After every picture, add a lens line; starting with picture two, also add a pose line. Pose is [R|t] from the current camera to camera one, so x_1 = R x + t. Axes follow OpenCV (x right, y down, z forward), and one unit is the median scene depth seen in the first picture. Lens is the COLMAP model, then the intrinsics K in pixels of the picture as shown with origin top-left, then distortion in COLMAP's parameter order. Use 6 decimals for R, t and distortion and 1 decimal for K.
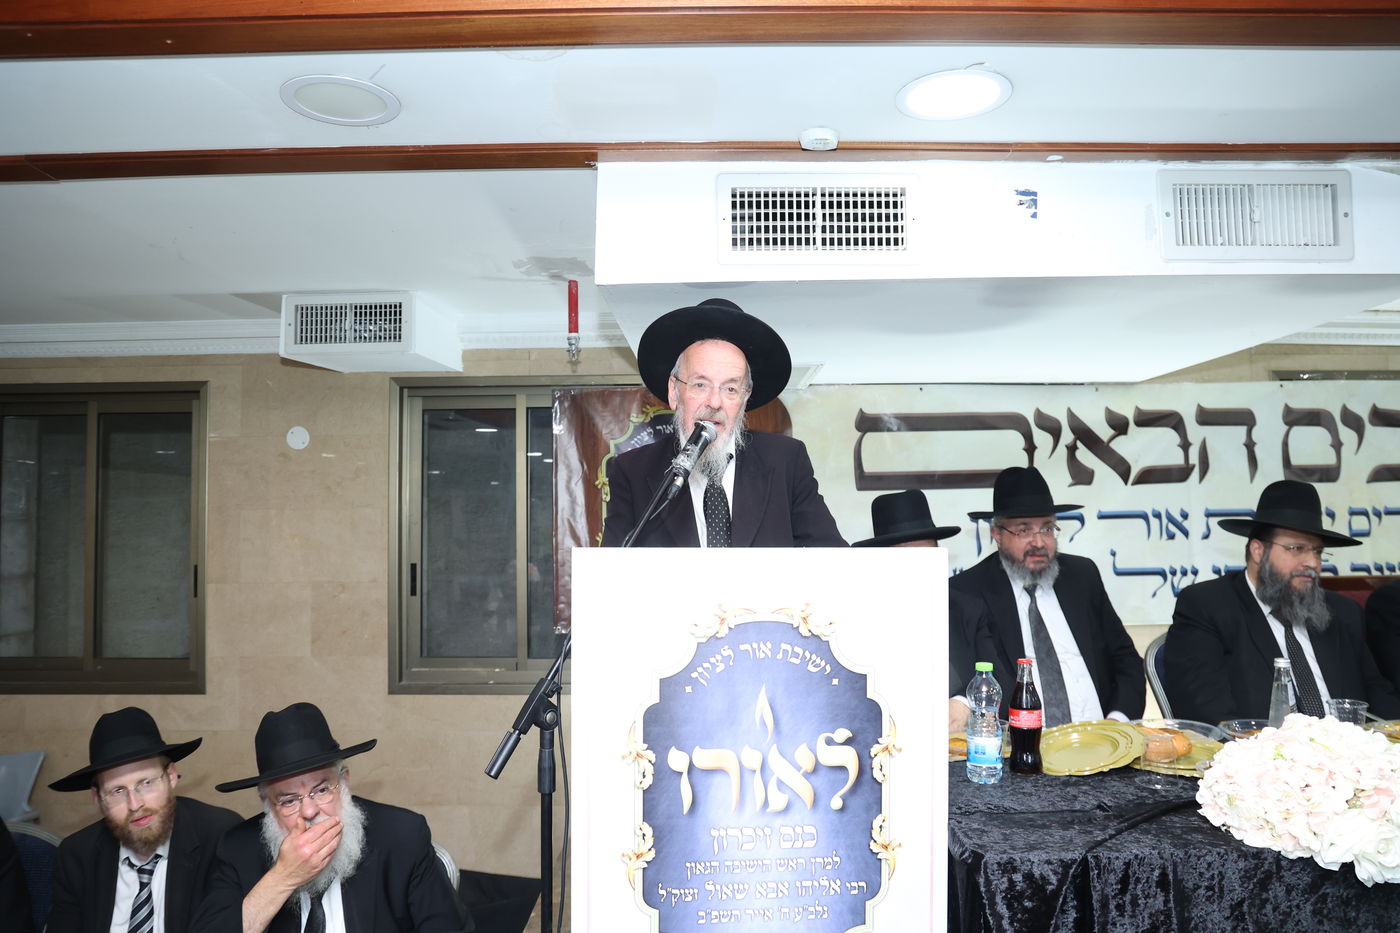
lens RADIAL K [[990.1, 0, 715.7], [0, 990.1, 475.3], [0, 0, 1]] dist [-0.079243, 0.050969]
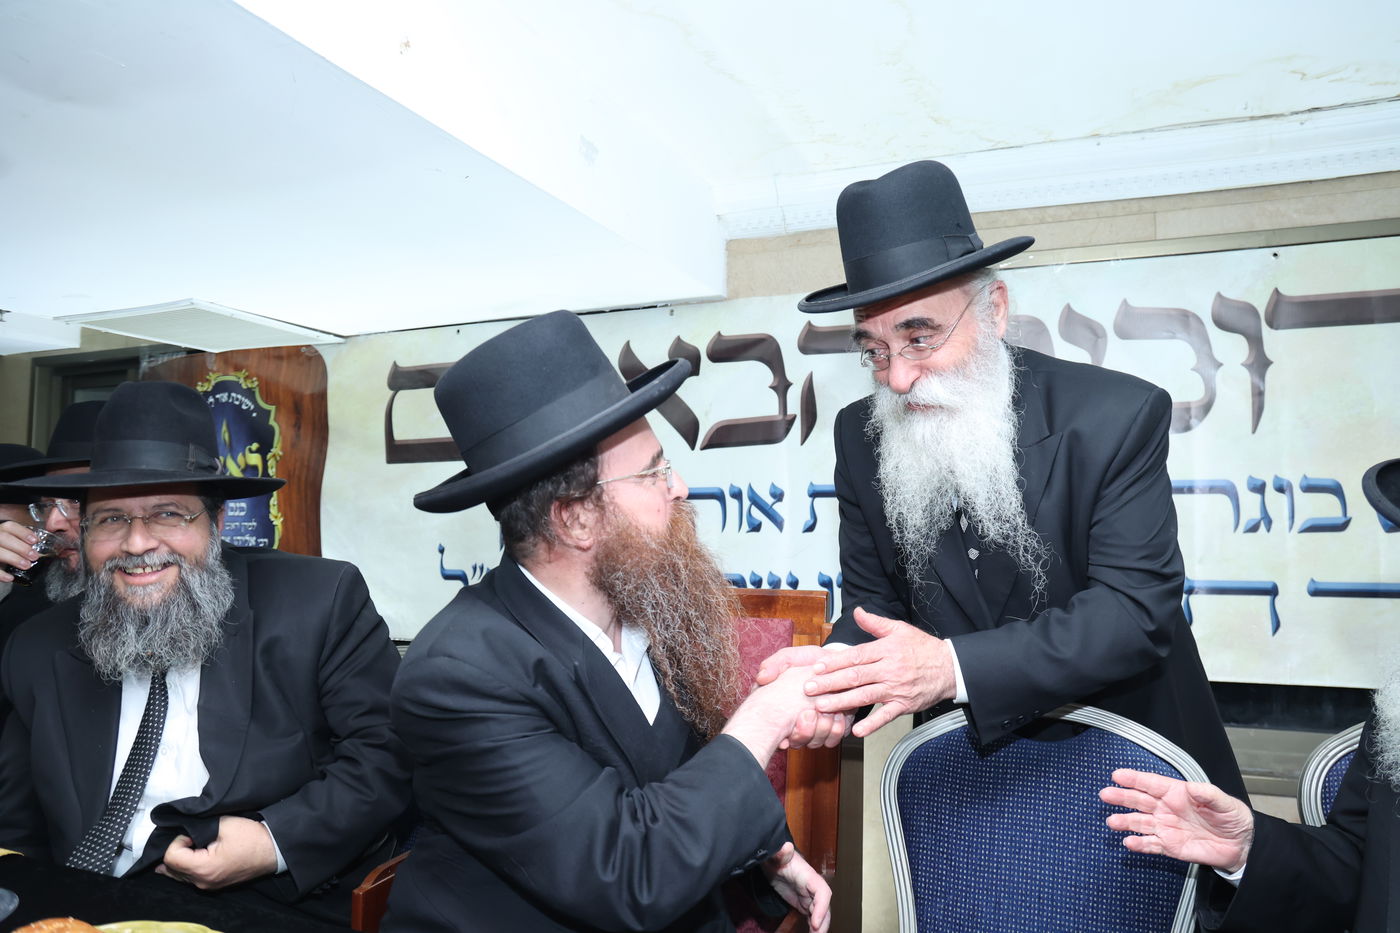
lens RADIAL K [[990.8, 0, 700.0], [0, 990.8, 466.5], [0, 0, 1]] dist [-0.093539, 0.048613]
pose [[0.917002, -0.013436, -0.398657, 0.696190], [0.010169, 0.999895, -0.010308, 0.028706], [0.398753, 0.005398, 0.917042, 0.378209]]
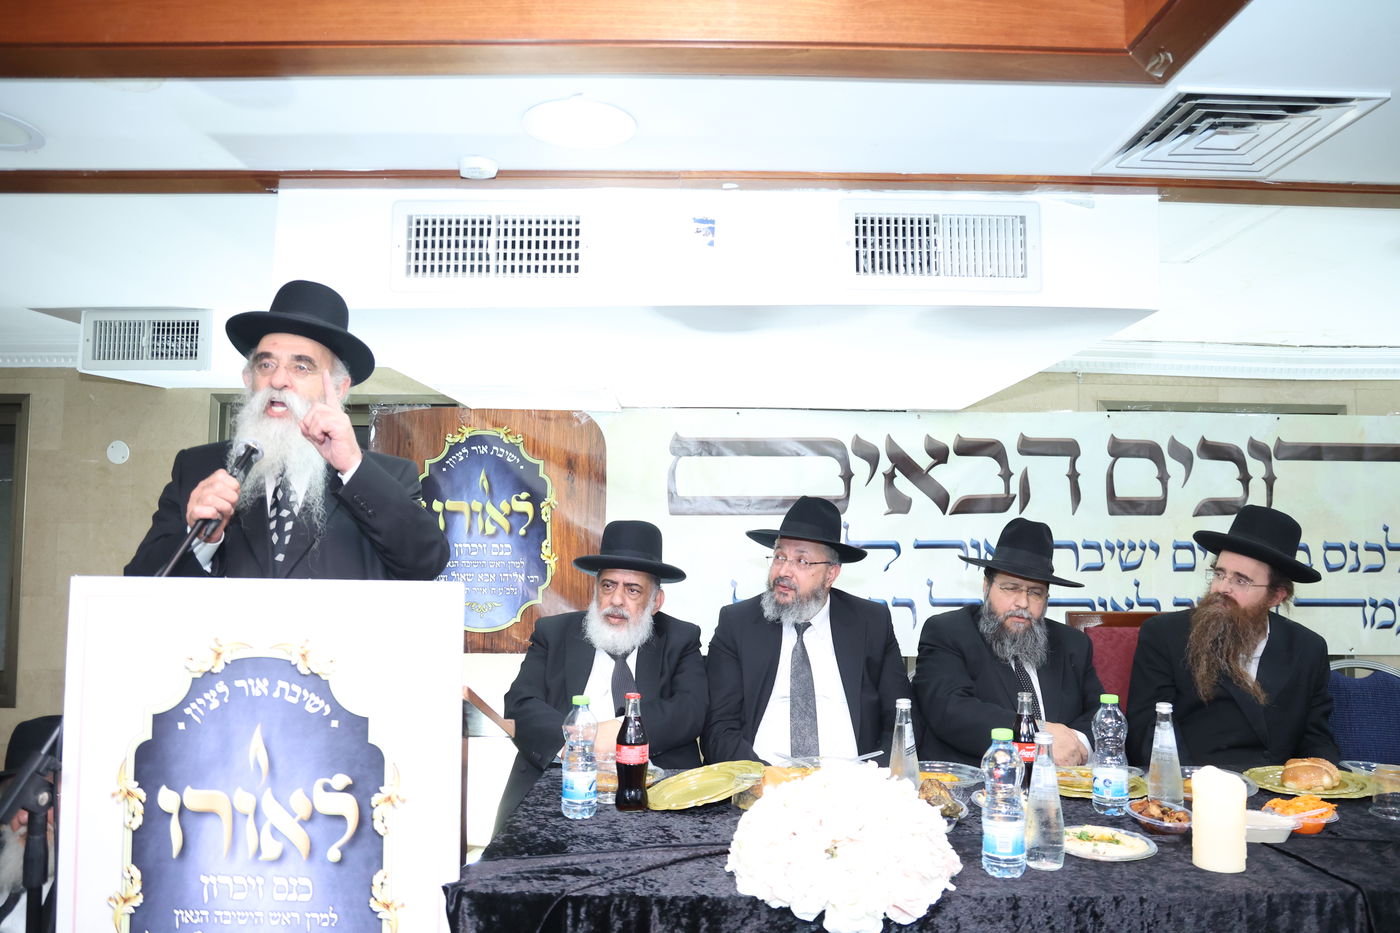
lens RADIAL K [[956.9, 0, 730.6], [0, 956.9, 486.1], [0, 0, 1]] dist [-0.088769, 0.038352]
pose [[0.999833, 0.018158, 0.002084, 0.203025], [-0.018139, 0.999798, -0.008627, -0.006500], [-0.002240, 0.008588, 0.999961, 0.042976]]
